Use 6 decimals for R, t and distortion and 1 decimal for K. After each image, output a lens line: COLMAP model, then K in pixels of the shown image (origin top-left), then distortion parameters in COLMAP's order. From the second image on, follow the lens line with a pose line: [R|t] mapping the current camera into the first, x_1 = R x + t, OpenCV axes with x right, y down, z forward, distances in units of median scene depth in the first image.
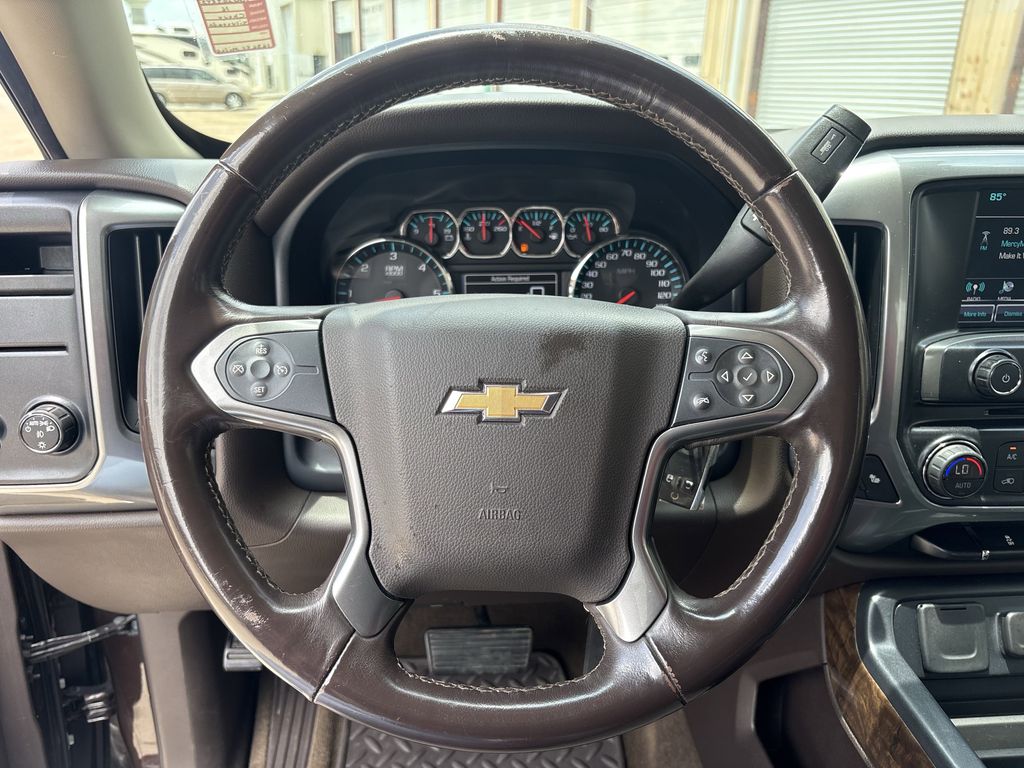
lens RADIAL K [[945.6, 0, 574.1], [0, 945.6, 388.0], [0, 0, 1]] dist [0.063778, -0.005443]
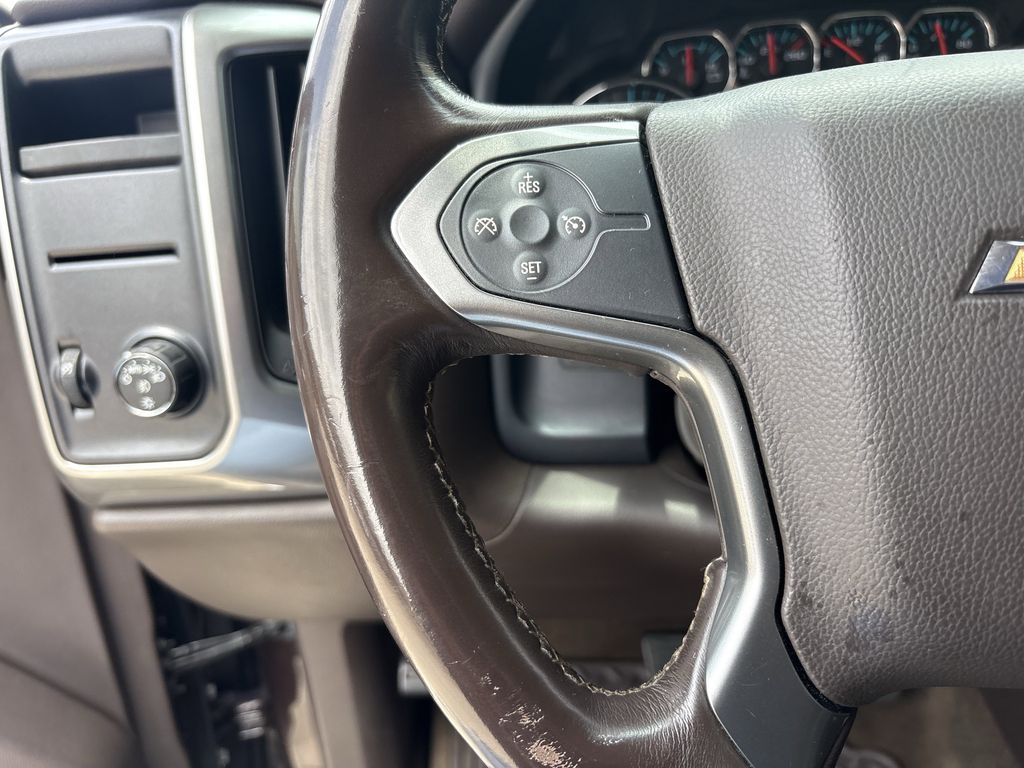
lens RADIAL K [[951.8, 0, 587.8], [0, 951.8, 381.1], [0, 0, 1]] dist [0.040419, -0.013080]
pose [[0.993257, -0.029555, -0.112102, -0.185397], [0.034009, 0.998698, 0.038034, 0.030136], [0.110832, -0.041590, 0.992969, 0.392505]]
